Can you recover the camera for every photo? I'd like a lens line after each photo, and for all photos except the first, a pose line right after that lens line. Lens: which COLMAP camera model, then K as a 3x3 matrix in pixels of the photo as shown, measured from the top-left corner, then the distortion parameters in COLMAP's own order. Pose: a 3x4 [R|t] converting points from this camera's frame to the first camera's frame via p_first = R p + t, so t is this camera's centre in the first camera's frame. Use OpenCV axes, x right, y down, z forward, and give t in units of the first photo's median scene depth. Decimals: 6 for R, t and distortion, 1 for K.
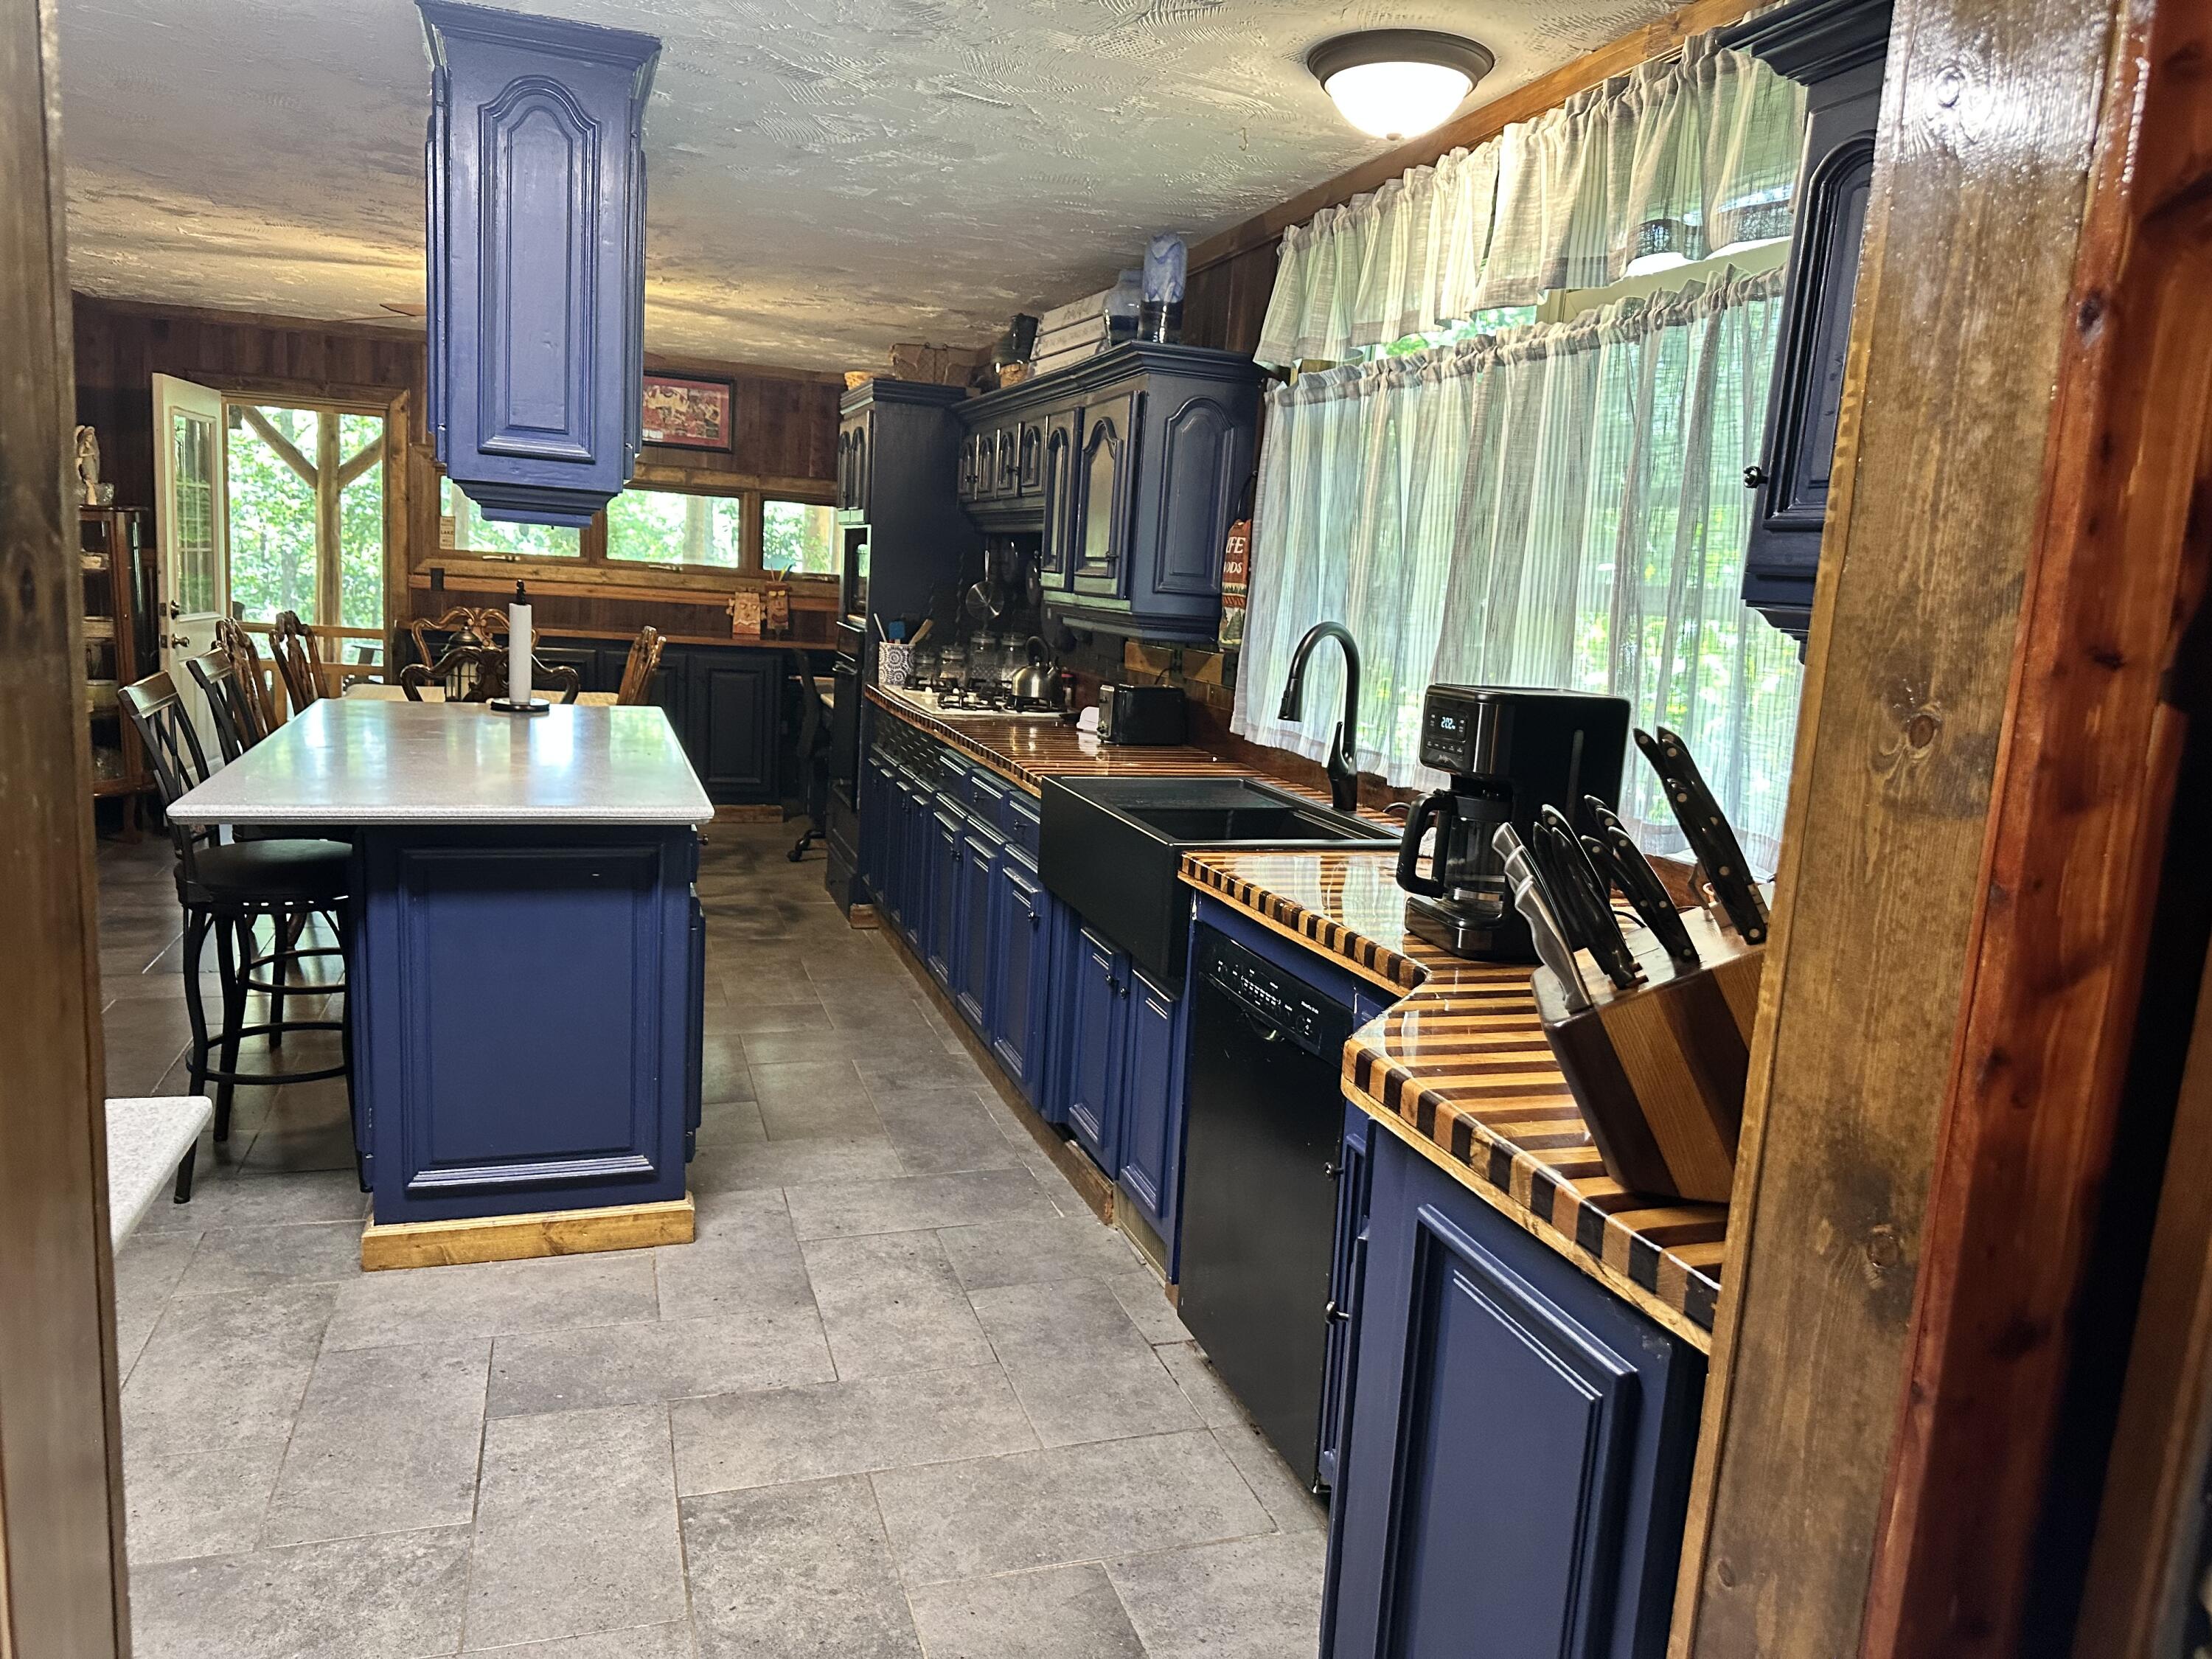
lens RADIAL K [[1541.0, 0, 1102.1], [0, 1541.0, 841.2], [0, 0, 1]] dist [0.066839, -0.002181]
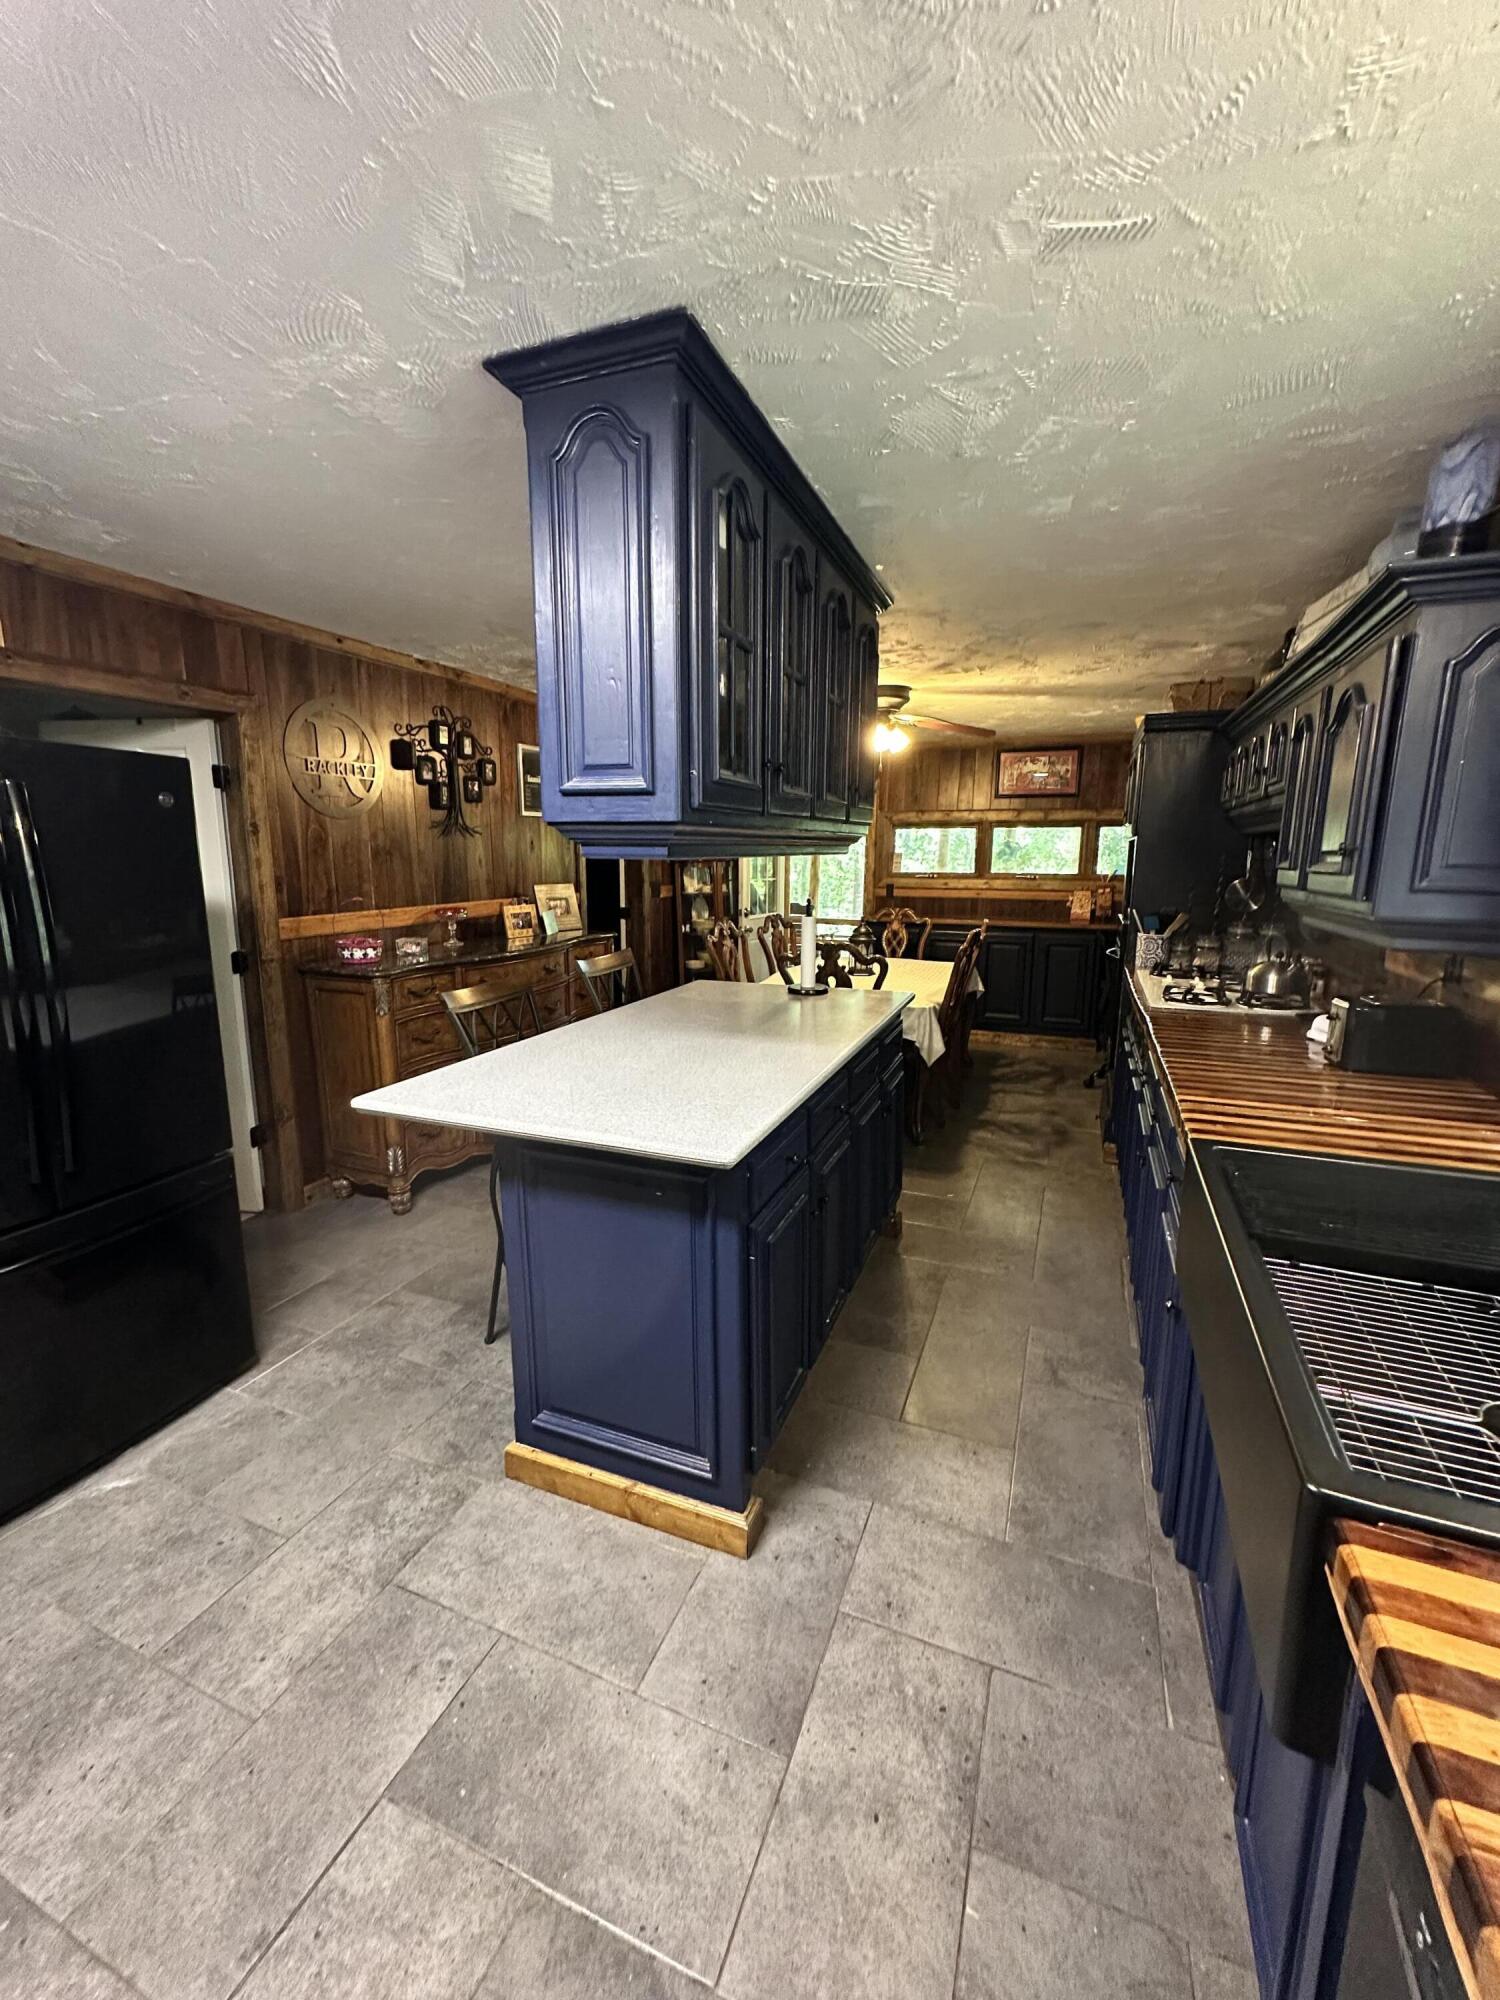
lens RADIAL K [[793.0, 0, 750.0], [0, 793.0, 1000.0], [0, 0, 1]] dist [-0.004546, -0.000034]
pose [[0.759545, 0.055951, -0.648044, 0.033048], [-0.067481, 0.997696, 0.007047, -0.069374], [0.646945, 0.038378, 0.761570, 0.386973]]
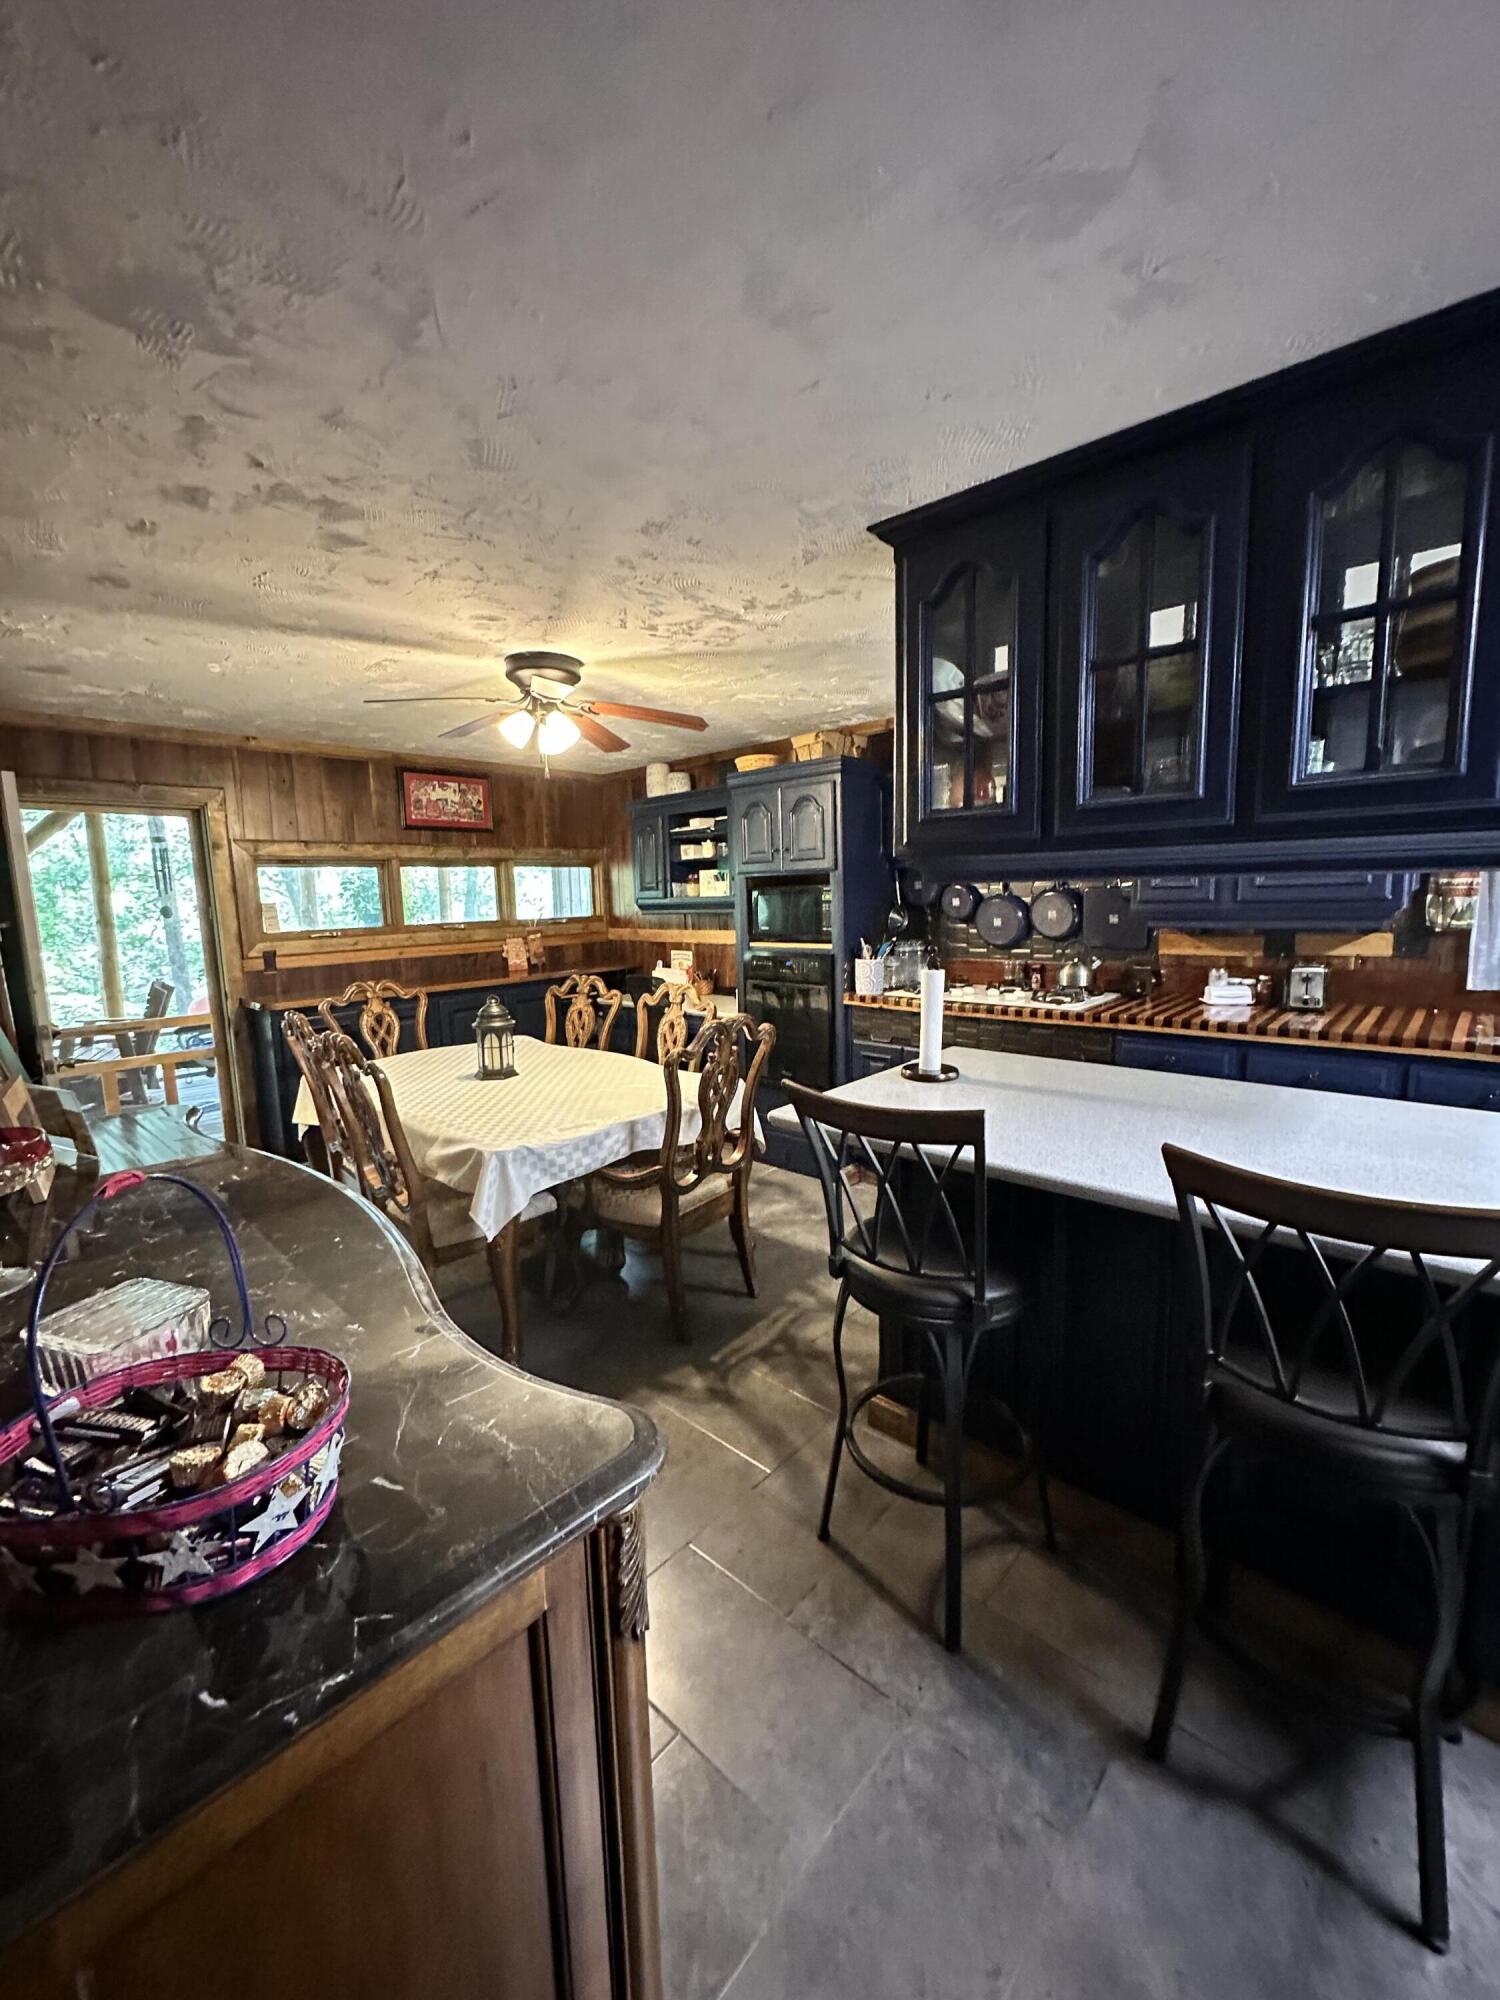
lens RADIAL K [[793.0, 0, 750.0], [0, 793.0, 1000.0], [0, 0, 1]] dist [-0.004546, -0.000034]
pose [[0.876868, -0.154572, 0.455203, -0.588894], [0.169270, 0.985532, 0.008585, -0.133727], [-0.449944, 0.069525, 0.890346, 0.535820]]
